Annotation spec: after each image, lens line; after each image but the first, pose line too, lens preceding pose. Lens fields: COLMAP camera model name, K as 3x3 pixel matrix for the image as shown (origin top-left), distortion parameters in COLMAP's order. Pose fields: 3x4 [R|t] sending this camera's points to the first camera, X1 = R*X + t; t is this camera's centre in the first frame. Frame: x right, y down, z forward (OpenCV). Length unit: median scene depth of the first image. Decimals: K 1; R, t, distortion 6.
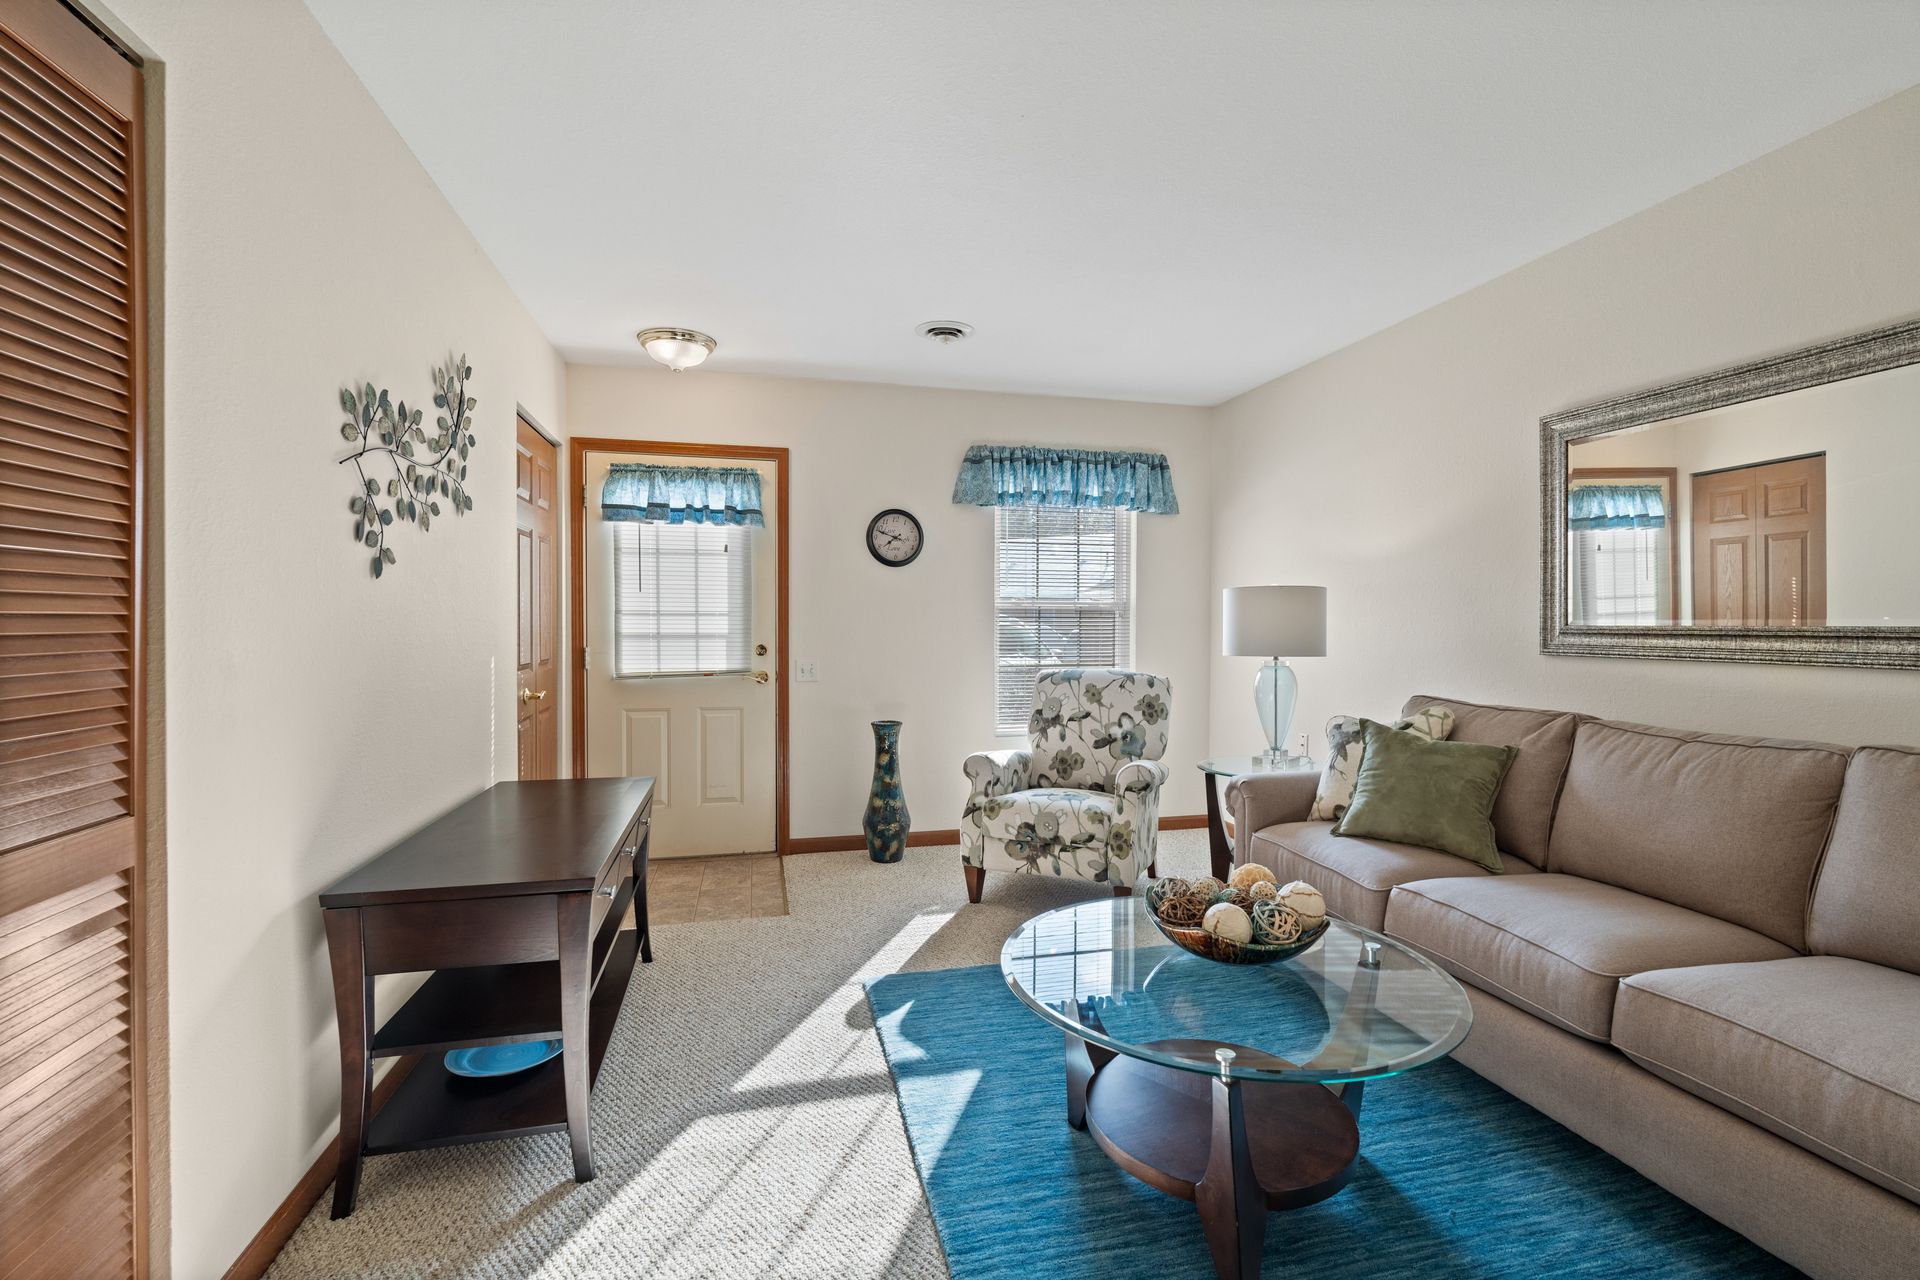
lens RADIAL K [[841.4, 0, 965.2], [0, 841.4, 628.5], [0, 0, 1]] dist [-0.009289, -0.000610]
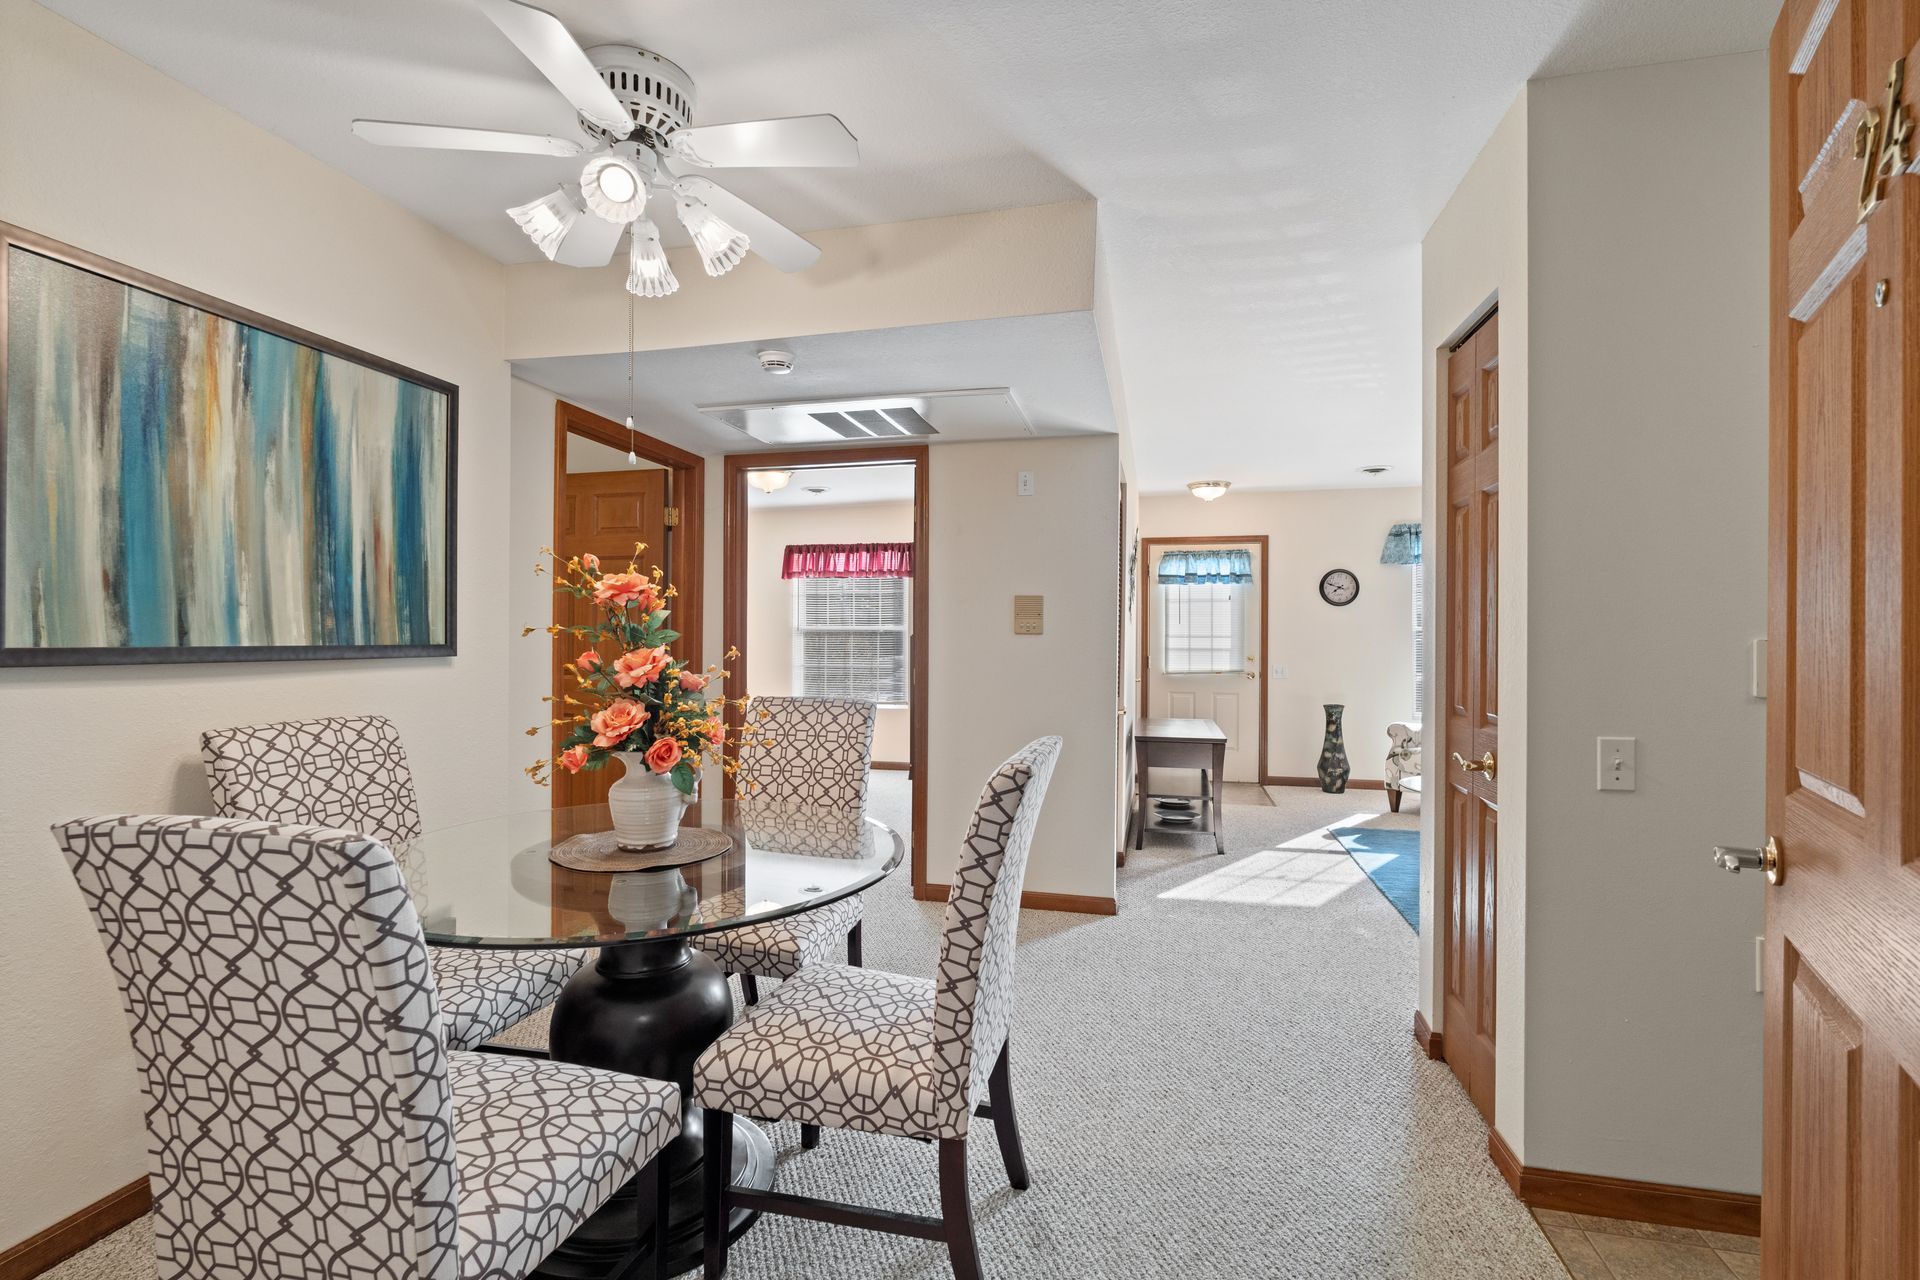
lens RADIAL K [[841.4, 0, 960.9], [0, 841.4, 637.4], [0, 0, 1]] dist [-0.009289, -0.000610]
pose [[0.884482, -0.000390, -0.466574, 0.023766], [-0.003270, 0.999970, -0.007036, -0.002329], [0.466563, 0.007749, 0.884454, -0.739872]]
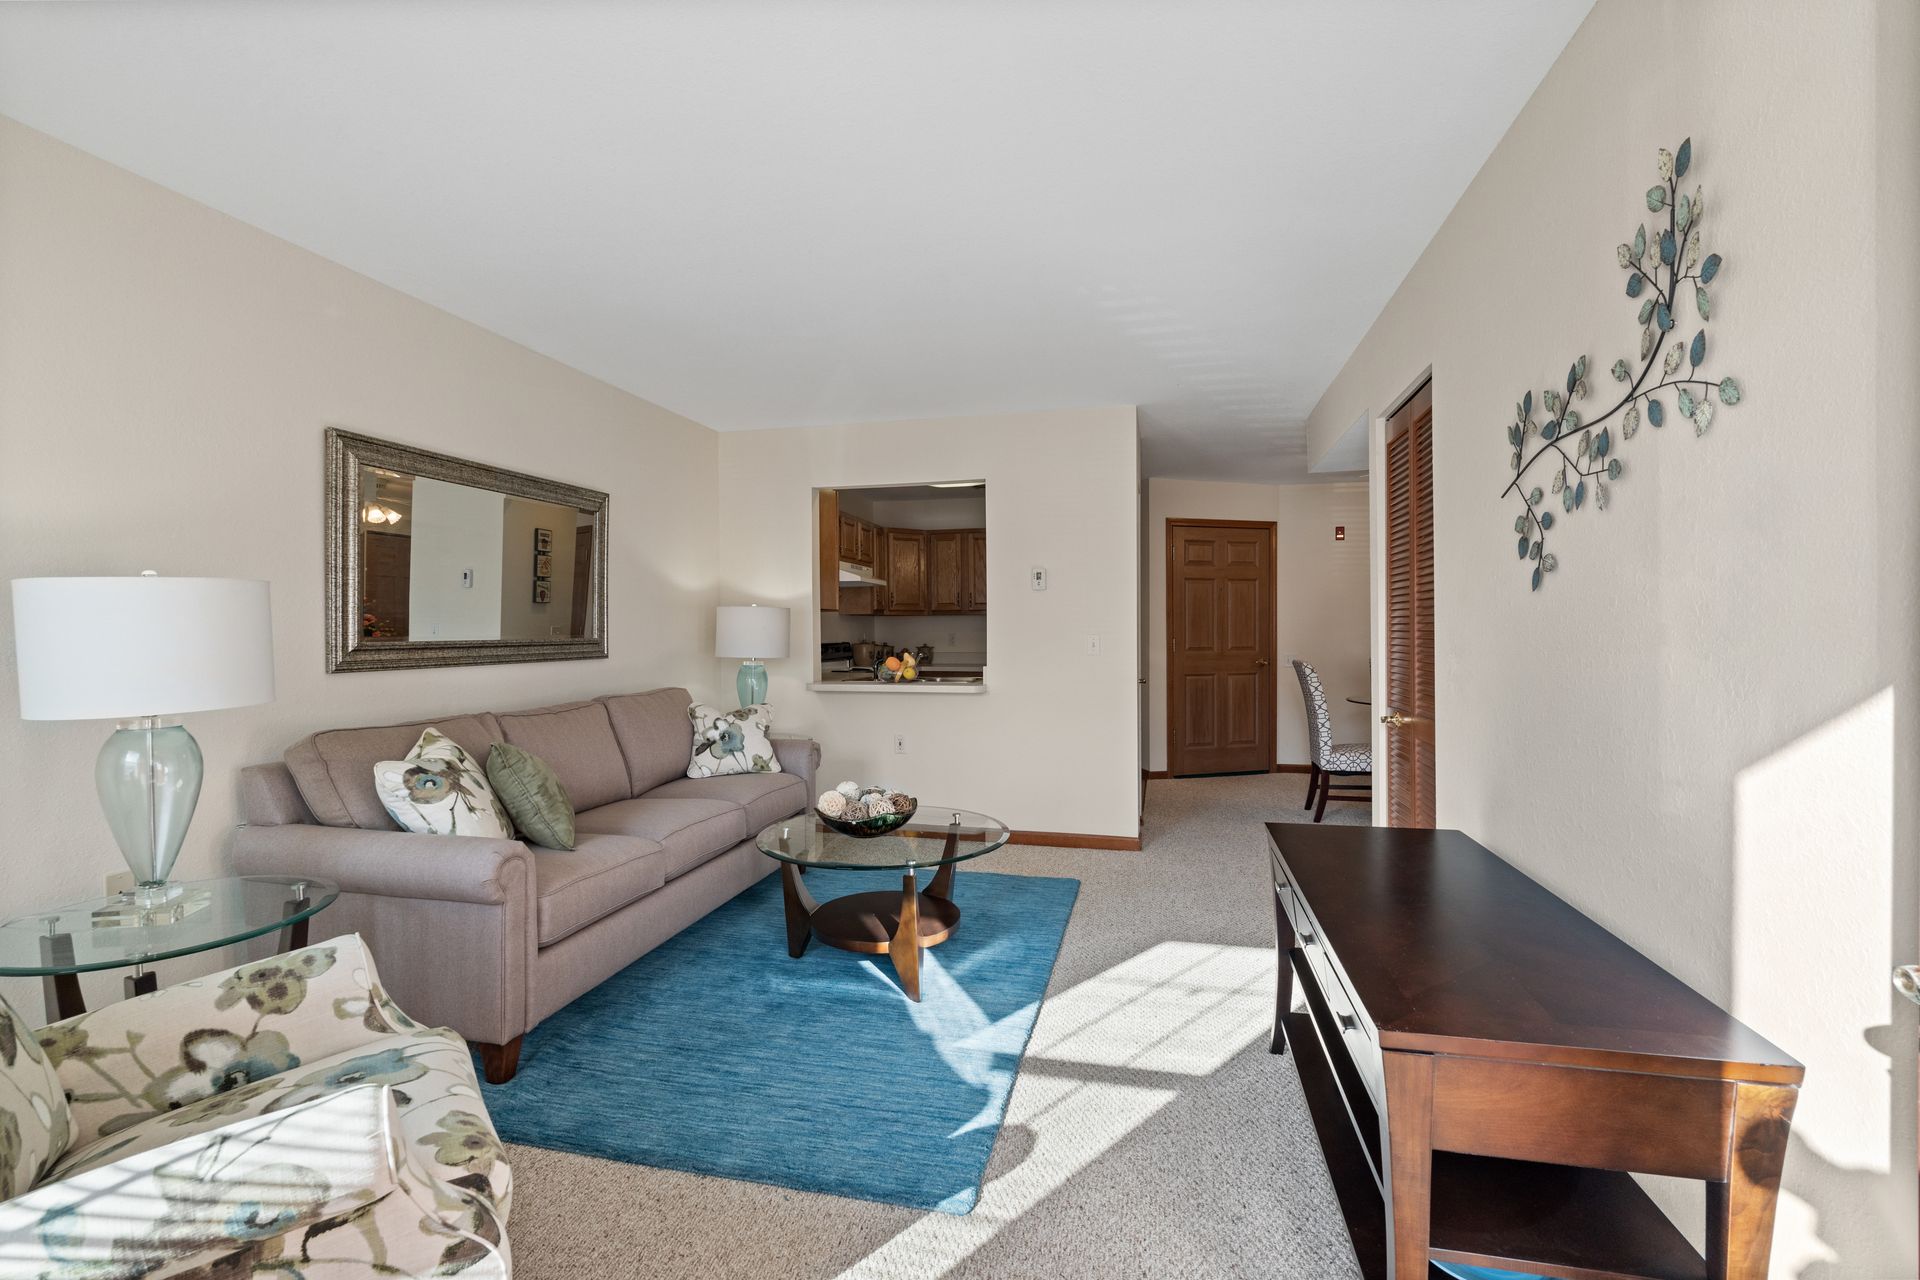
lens RADIAL K [[841.4, 0, 971.9], [0, 841.4, 625.2], [0, 0, 1]] dist [-0.009289, -0.000610]
pose [[-0.906167, 0.006236, 0.422875, -0.252689], [0.012485, 0.999850, 0.012009, -0.019354], [-0.422737, 0.016161, -0.906109, 1.040661]]
